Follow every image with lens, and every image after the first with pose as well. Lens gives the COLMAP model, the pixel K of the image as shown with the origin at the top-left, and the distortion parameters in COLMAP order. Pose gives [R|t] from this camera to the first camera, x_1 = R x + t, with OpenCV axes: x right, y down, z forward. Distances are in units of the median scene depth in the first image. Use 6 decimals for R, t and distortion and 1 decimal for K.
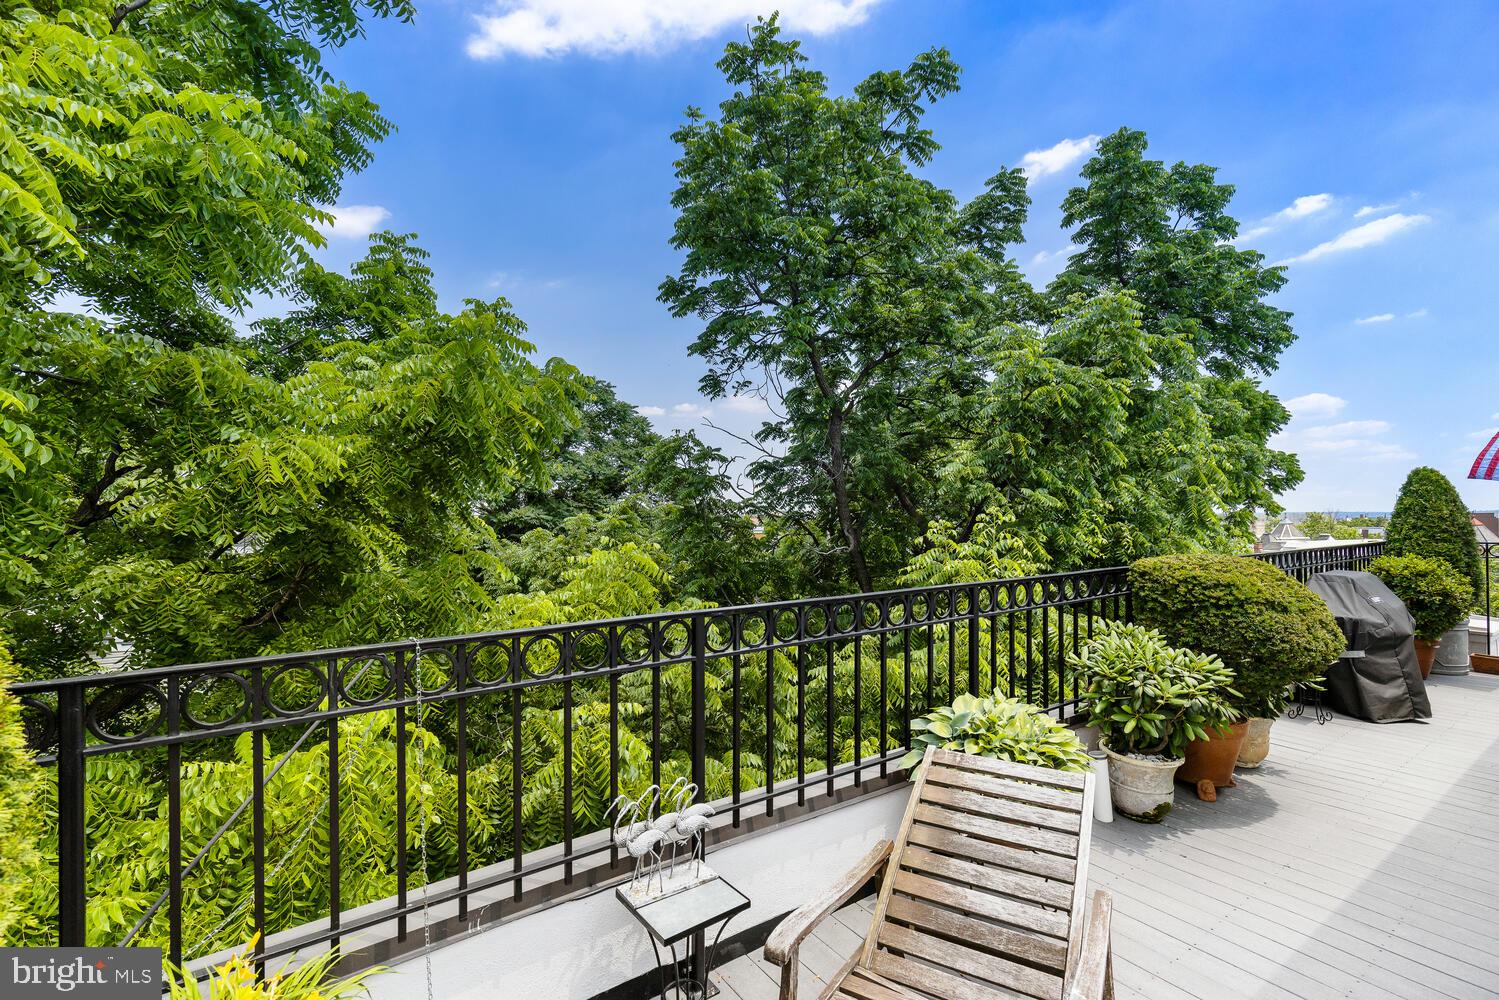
lens RADIAL K [[681.2, 0, 744.2], [0, 681.2, 517.0], [0, 0, 1]] dist [0.005040, -0.000247]
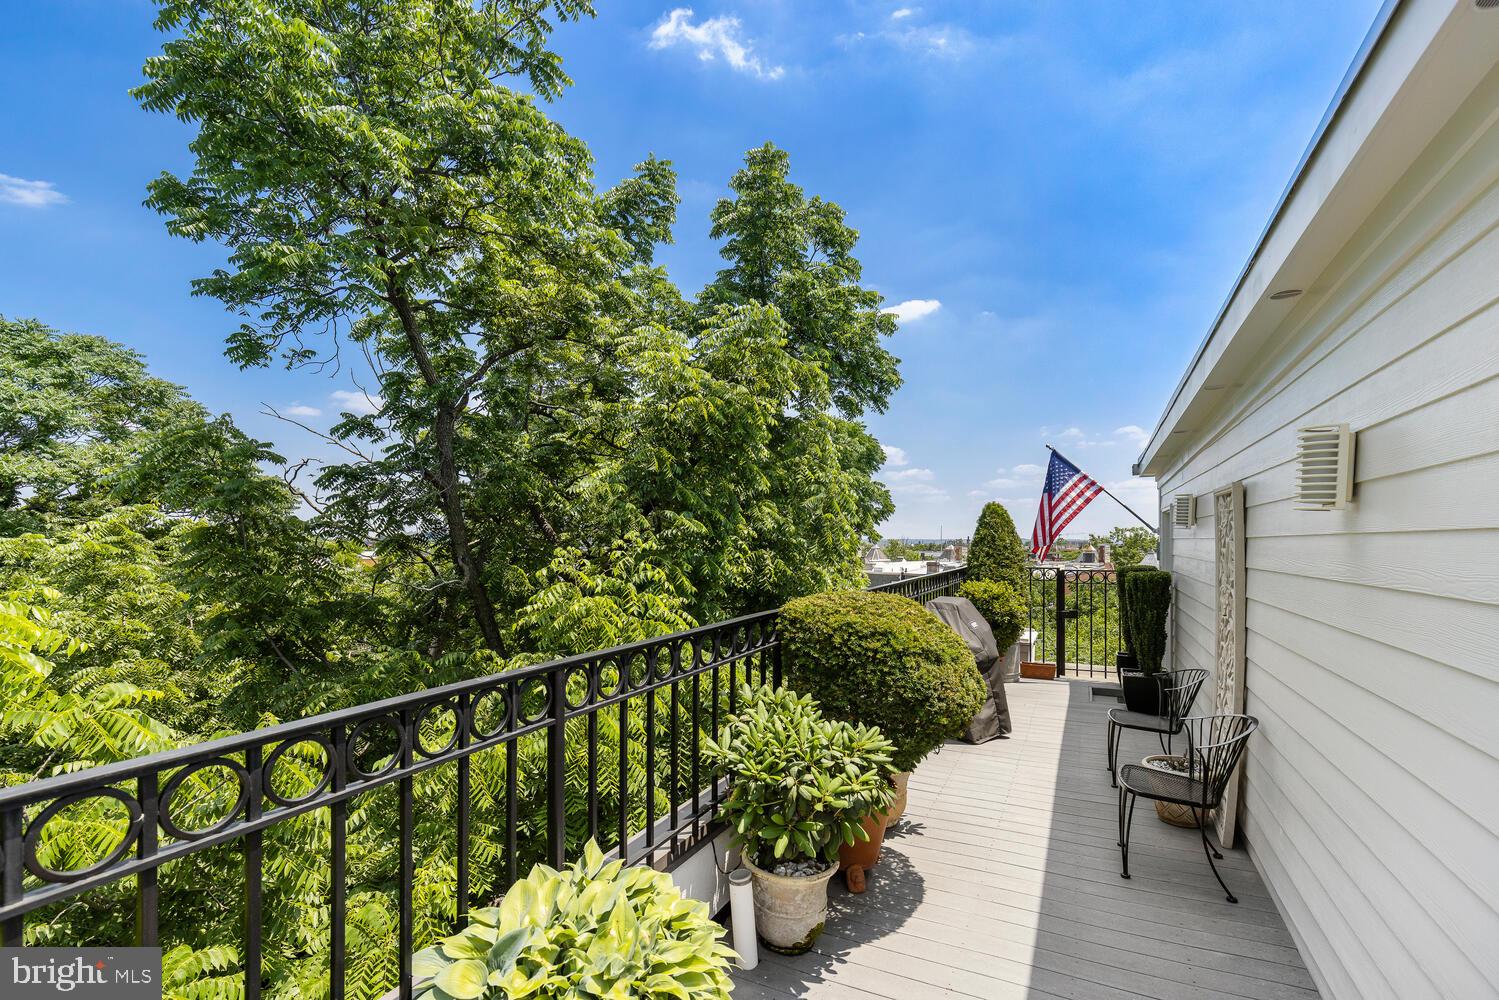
lens RADIAL K [[681.2, 0, 744.2], [0, 681.2, 517.0], [0, 0, 1]] dist [0.005040, -0.000247]
pose [[0.885729, 0.024416, 0.463559, 0.085016], [-0.008821, 0.999321, -0.035781, -0.003639], [-0.464118, 0.027603, 0.885343, 0.167070]]
